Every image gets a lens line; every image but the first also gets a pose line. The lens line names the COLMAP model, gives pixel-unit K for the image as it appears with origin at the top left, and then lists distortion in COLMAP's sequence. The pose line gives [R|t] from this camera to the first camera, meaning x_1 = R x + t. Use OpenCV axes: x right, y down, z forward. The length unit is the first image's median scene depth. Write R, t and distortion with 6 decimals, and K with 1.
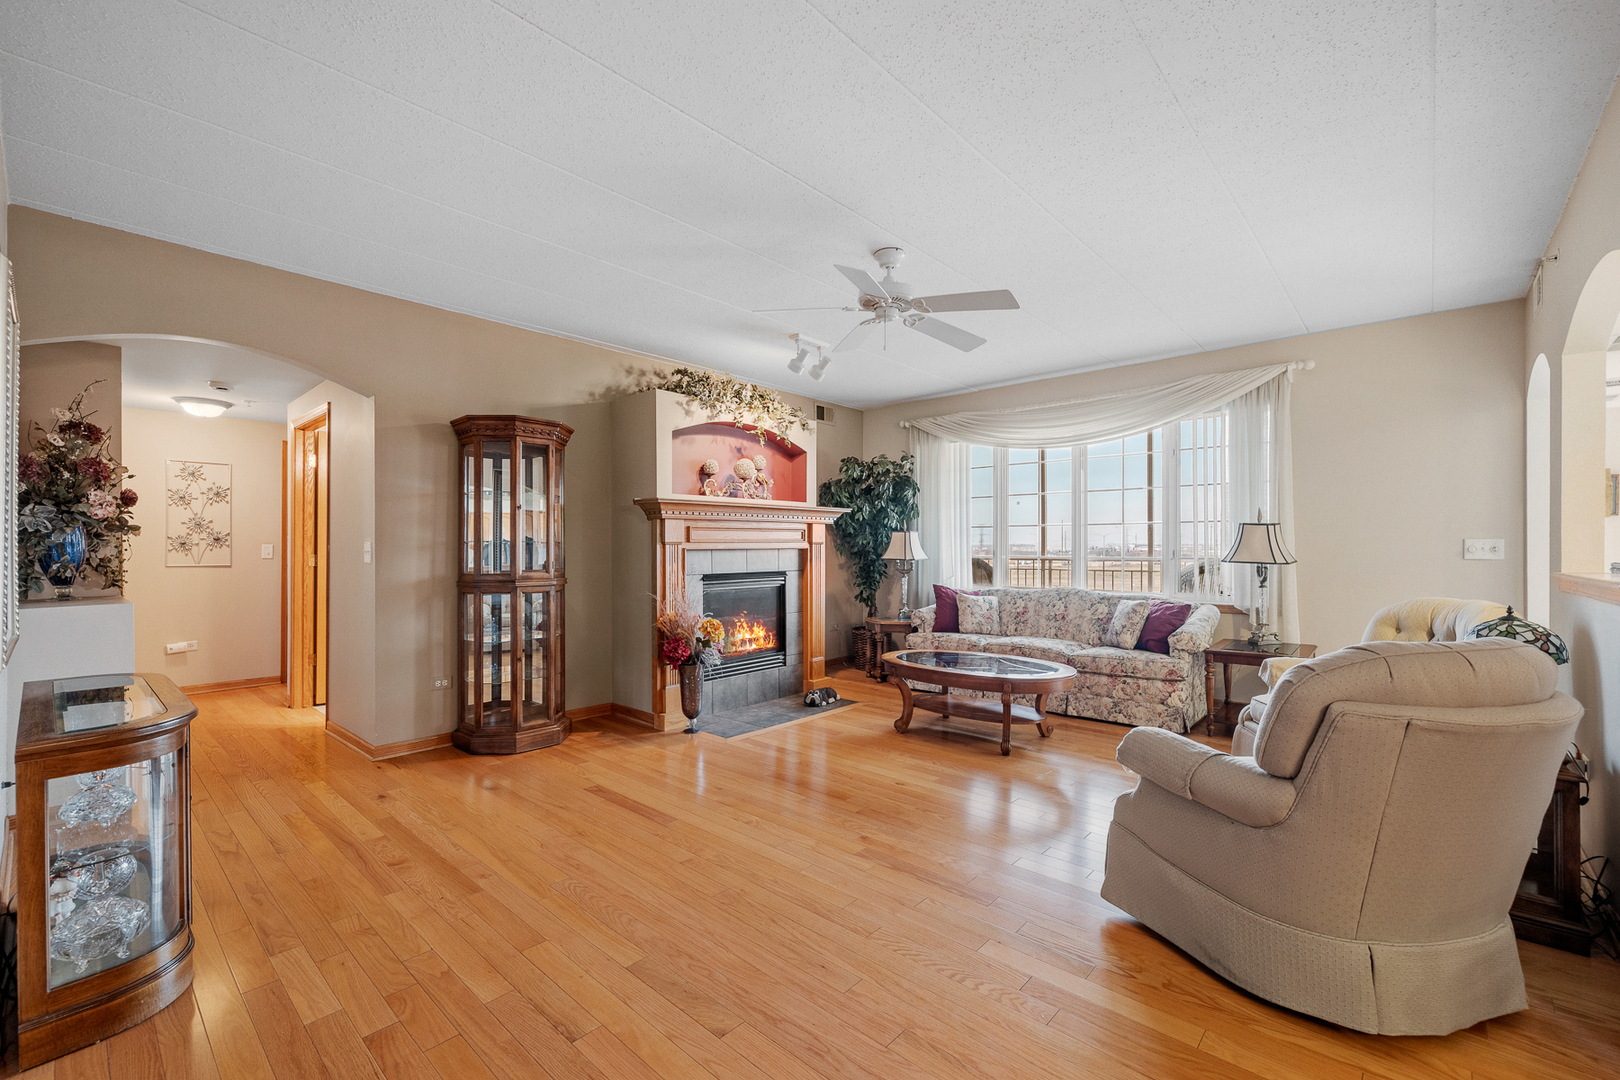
lens RADIAL K [[681.0, 0, 807.3], [0, 681.0, 549.9], [0, 0, 1]] dist [0.000905, 0.000057]
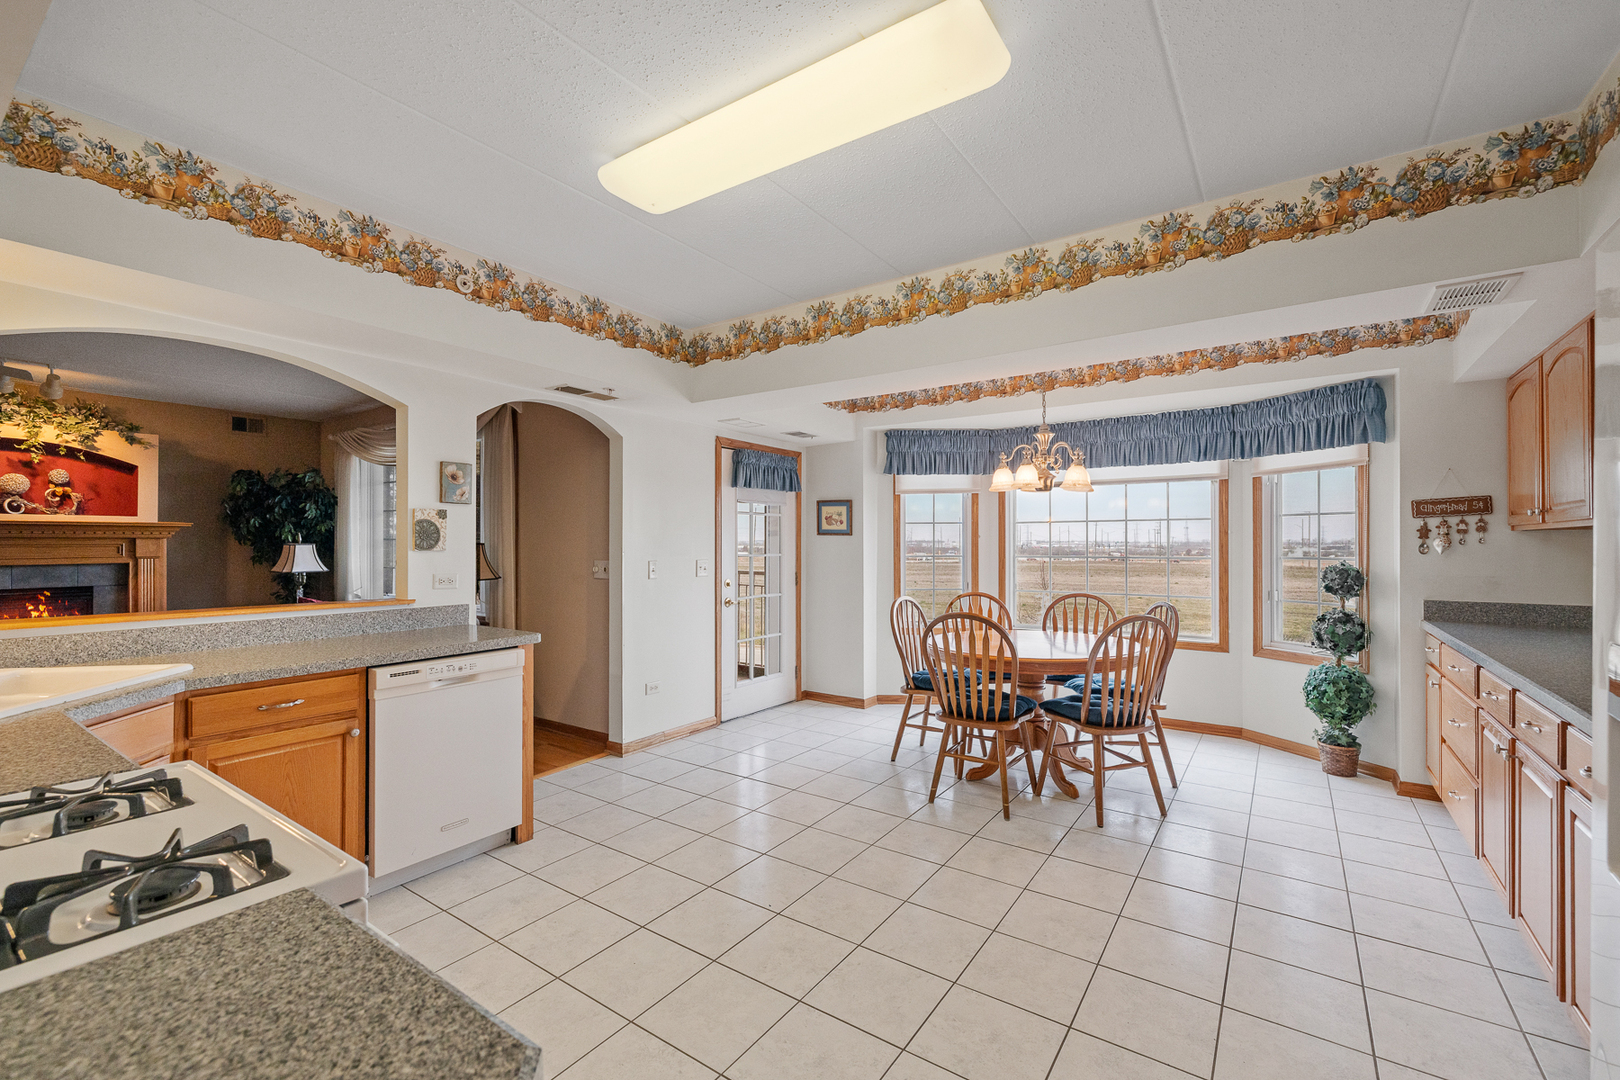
lens RADIAL K [[681.0, 0, 810.6], [0, 681.0, 543.7], [0, 0, 1]] dist [0.000905, 0.000057]
pose [[0.994067, -0.002672, 0.108737, 0.797019], [0.002435, 0.999994, 0.002312, -0.027031], [-0.108742, -0.002033, 0.994068, -0.101795]]
